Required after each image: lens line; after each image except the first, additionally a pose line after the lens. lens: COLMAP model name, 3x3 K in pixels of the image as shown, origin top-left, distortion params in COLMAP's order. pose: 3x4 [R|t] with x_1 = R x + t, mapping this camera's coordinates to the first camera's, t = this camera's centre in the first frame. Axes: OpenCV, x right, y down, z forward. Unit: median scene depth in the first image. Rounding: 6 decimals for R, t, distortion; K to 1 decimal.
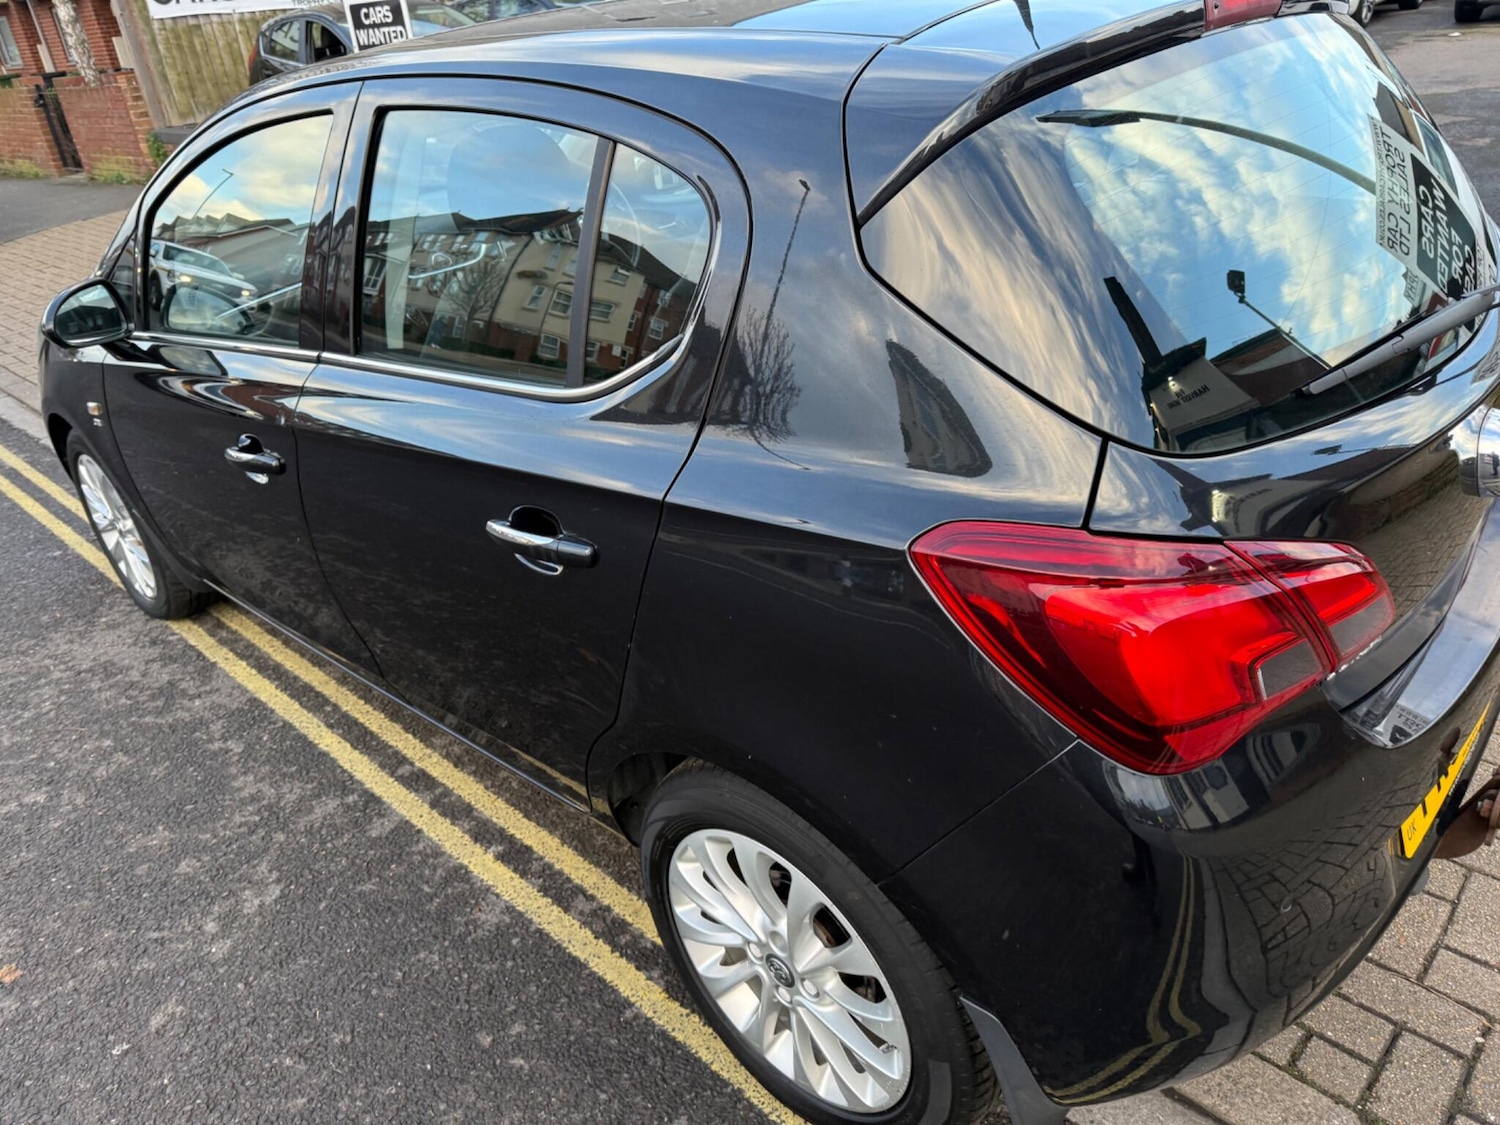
lens RADIAL K [[1057.1, 0, 756.9], [0, 1057.1, 568.9], [0, 0, 1]] dist [0.021458, -0.025277]
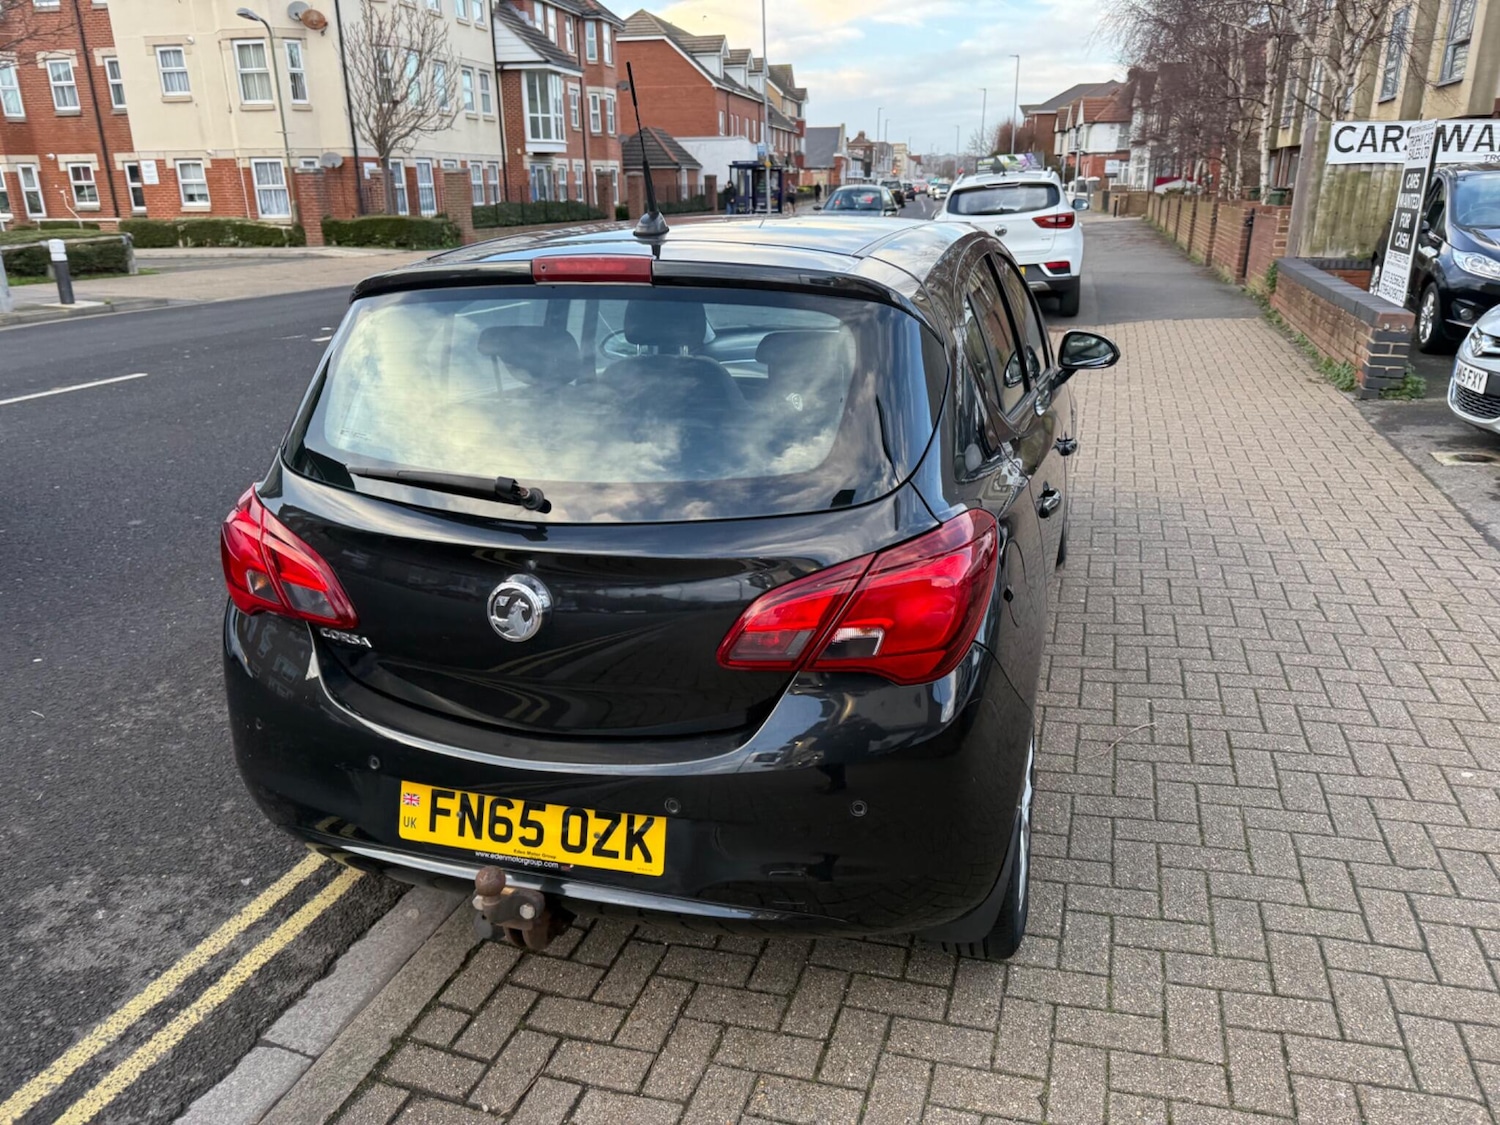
lens RADIAL K [[1063.8, 0, 754.4], [0, 1063.8, 562.8], [0, 0, 1]] dist [0.019178, -0.027594]
pose [[0.424155, 0.370267, -0.826435, 0.243393], [-0.452340, 0.877218, 0.160864, -0.064733], [0.784526, 0.305598, 0.539563, 0.063243]]
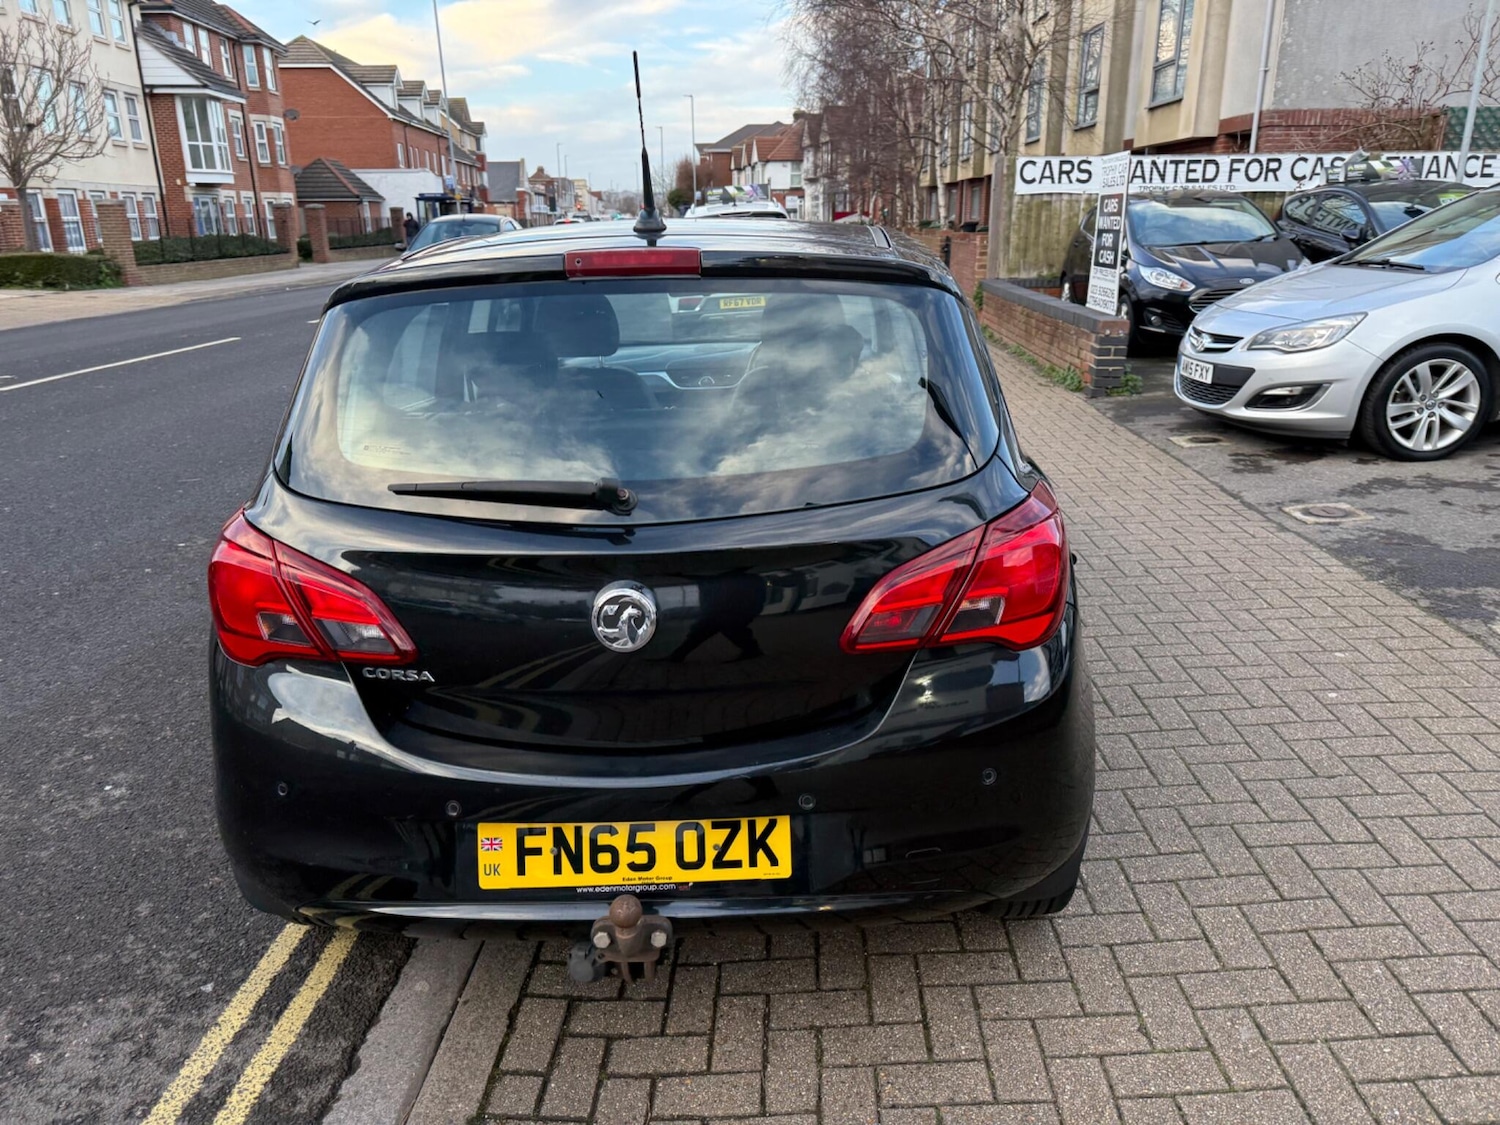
lens RADIAL K [[1064.2, 0, 757.2], [0, 1064.2, 559.1], [0, 0, 1]] dist [0.019901, -0.025500]
pose [[0.660591, 0.294563, -0.690545, 0.210462], [-0.392382, 0.919646, 0.016928, -0.032273], [0.640044, 0.259775, 0.723091, 0.022371]]
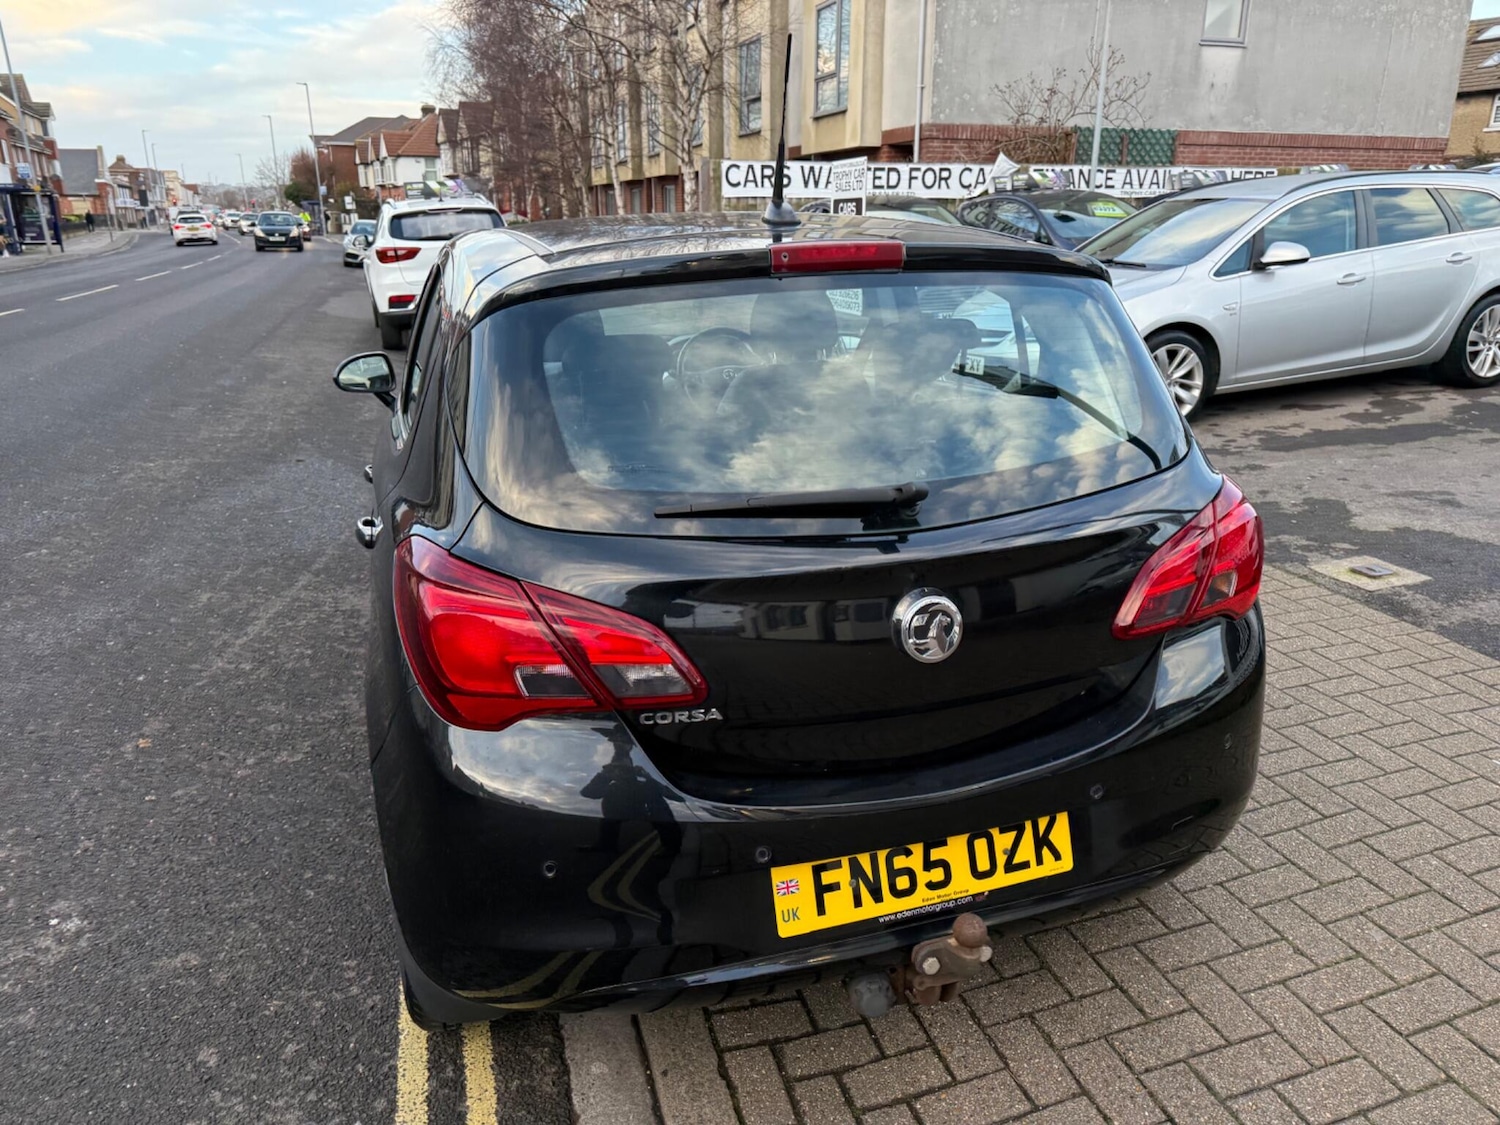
lens RADIAL K [[1064.2, 0, 757.2], [0, 1064.2, 559.1], [0, 0, 1]] dist [0.019901, -0.025500]
pose [[0.864201, 0.225663, -0.449703, 0.134557], [-0.296451, 0.950537, -0.092713, -0.001355], [0.406537, 0.213437, 0.888353, -0.021025]]
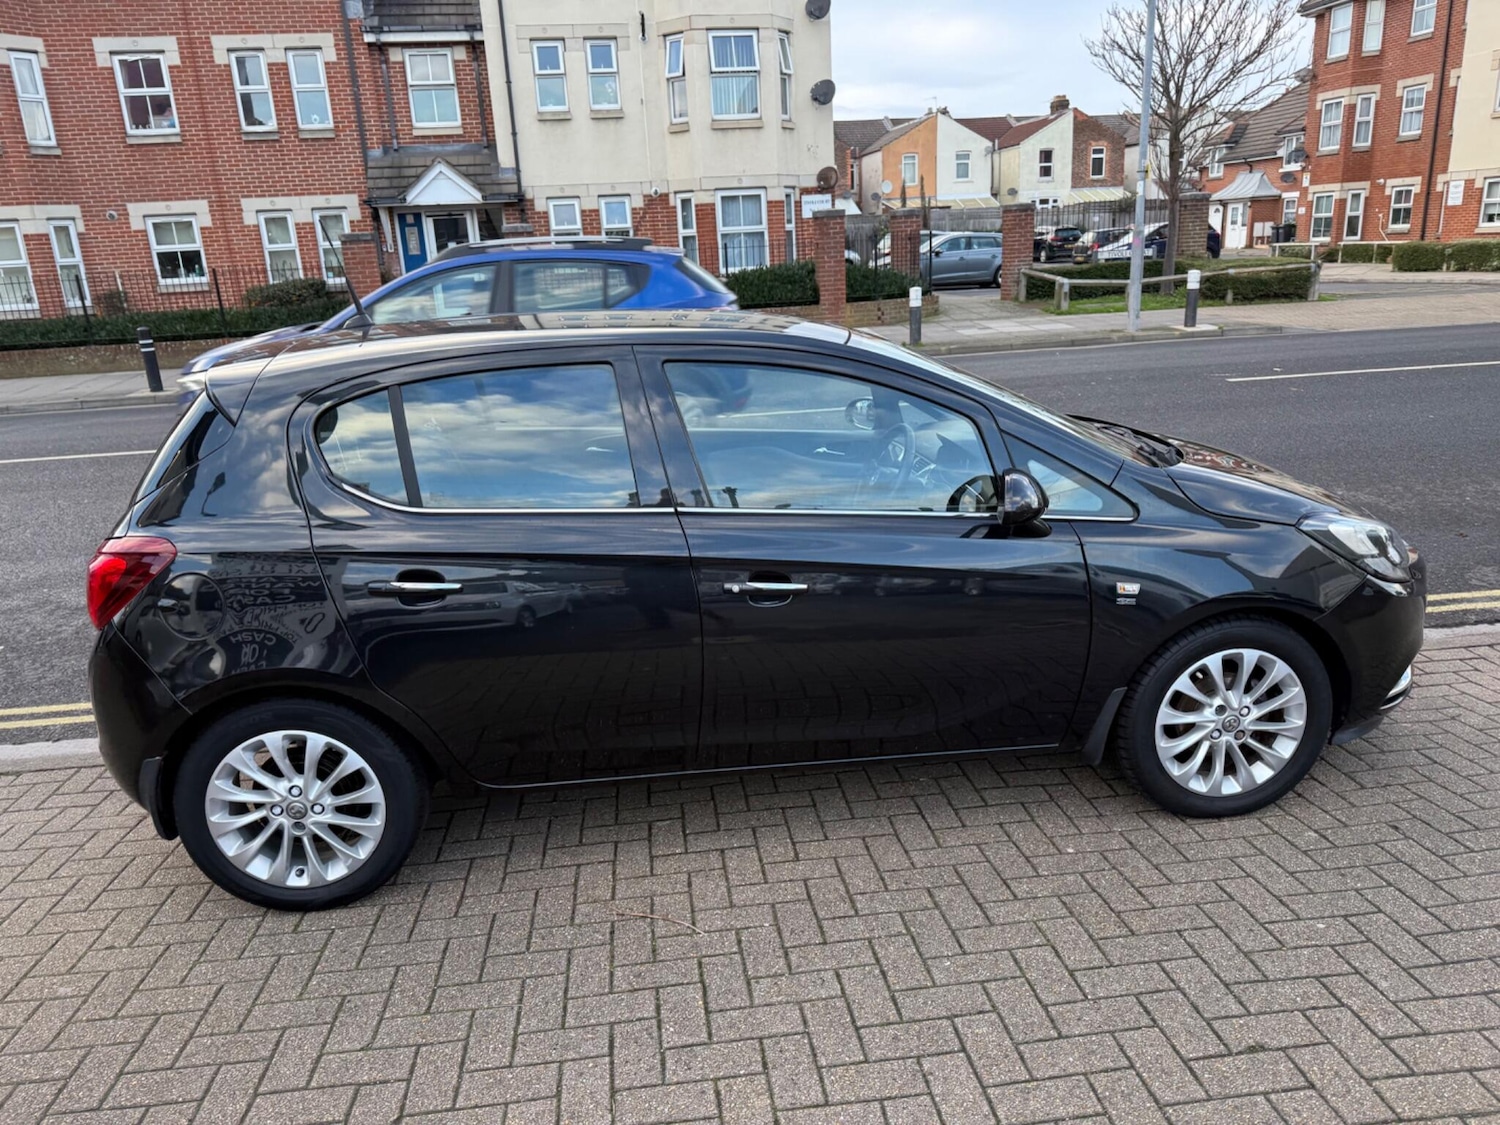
lens RADIAL K [[1057.1, 0, 756.9], [0, 1057.1, 568.9], [0, 0, 1]] dist [0.021458, -0.025277]
pose [[-0.651318, 0.324257, -0.686034, 0.193415], [-0.269002, 0.746711, 0.608326, -0.243352], [0.709523, 0.580758, -0.399120, 0.383375]]
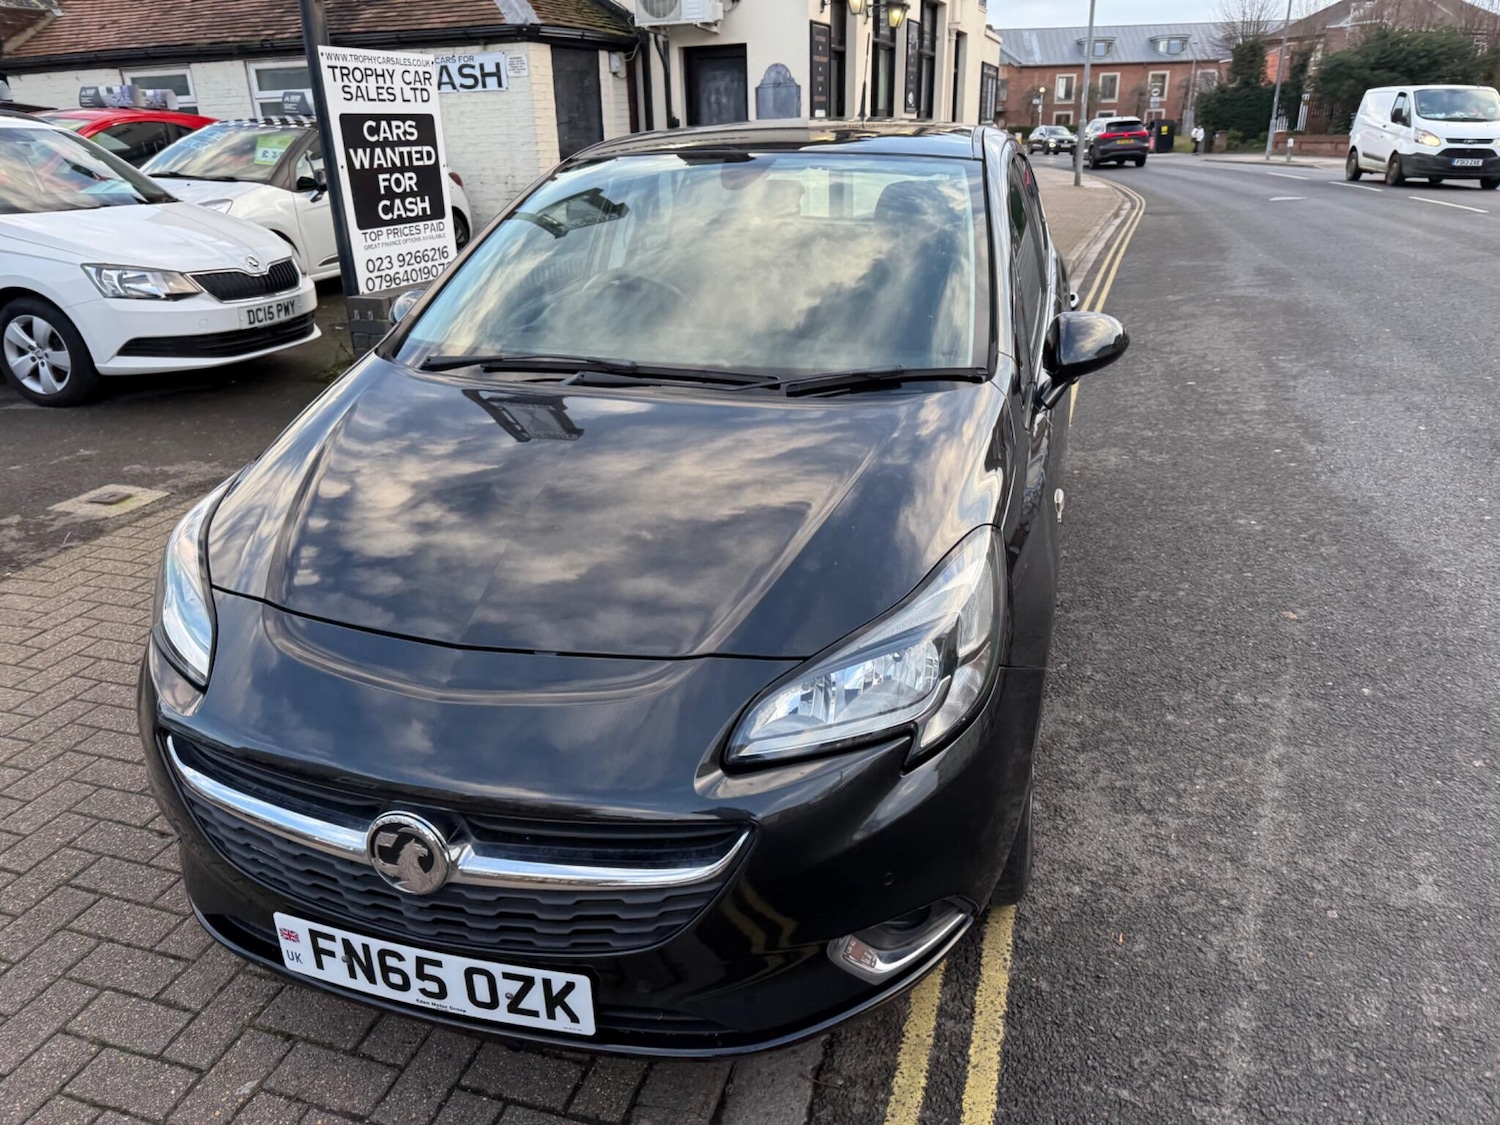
lens RADIAL K [[1064.4, 0, 752.1], [0, 1064.4, 553.2], [0, 0, 1]] dist [0.013981, -0.020686]
pose [[-0.441455, -0.243581, 0.863589, -0.315879], [0.477783, 0.750847, 0.456017, -0.157252], [-0.759500, 0.613919, -0.215087, 0.348334]]
